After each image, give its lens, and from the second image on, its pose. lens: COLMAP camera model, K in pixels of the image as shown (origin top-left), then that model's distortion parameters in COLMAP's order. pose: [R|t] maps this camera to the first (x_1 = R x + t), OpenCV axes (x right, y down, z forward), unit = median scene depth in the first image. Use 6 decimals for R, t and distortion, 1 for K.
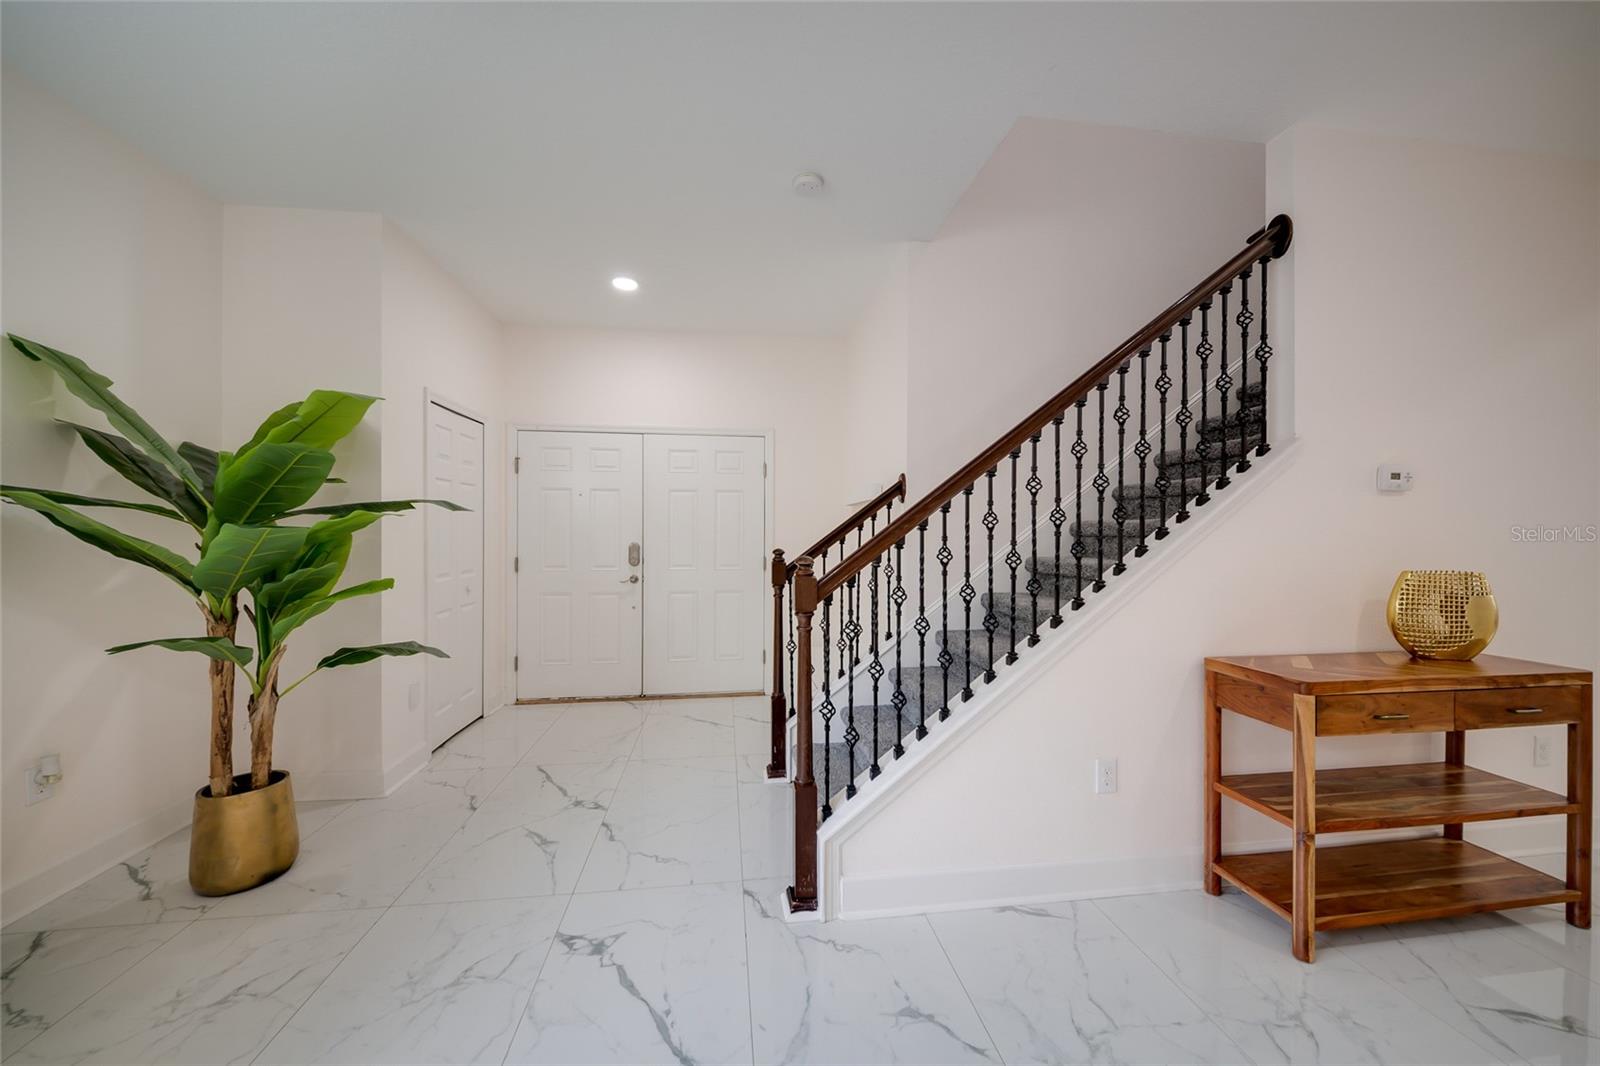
lens RADIAL K [[578.4, 0, 800.8], [0, 578.4, 535.4], [0, 0, 1]] dist [0.002953, -0.002383]
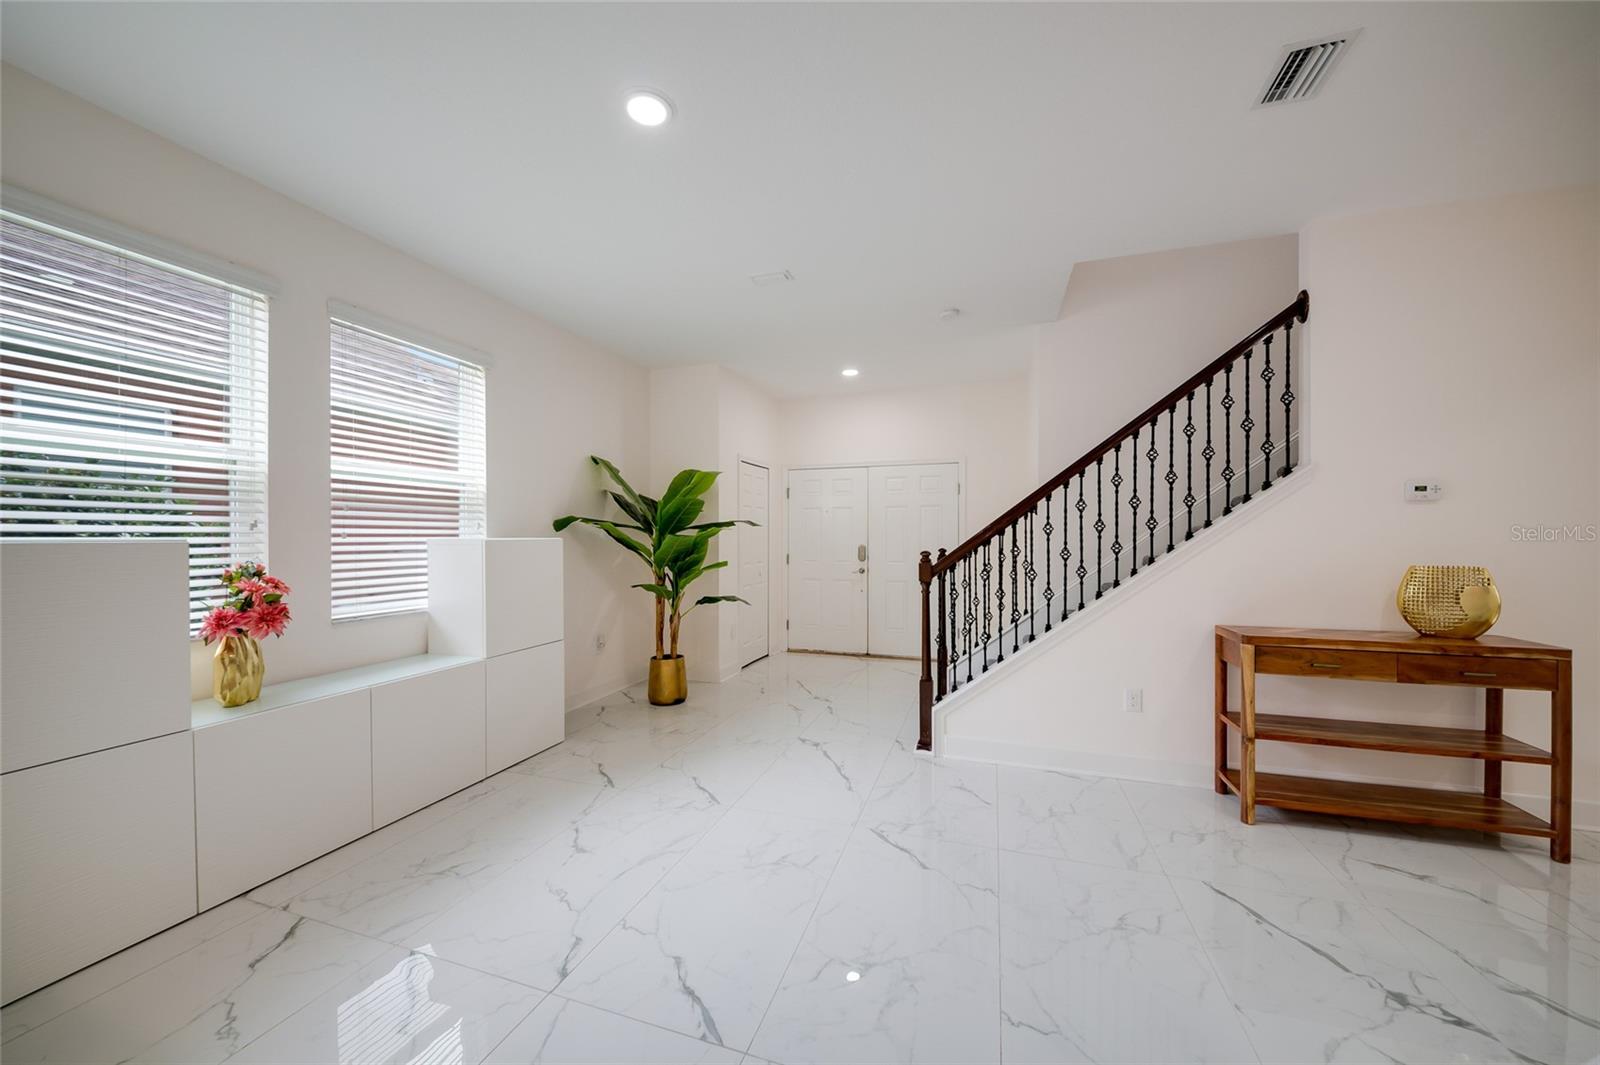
lens RADIAL K [[578.4, 0, 804.8], [0, 578.4, 536.8], [0, 0, 1]] dist [0.002953, -0.002383]
pose [[0.902448, -0.004717, -0.430772, 0.401757], [0.001942, 0.999974, -0.006880, 0.005215], [0.430793, 0.005372, 0.902435, -0.690889]]
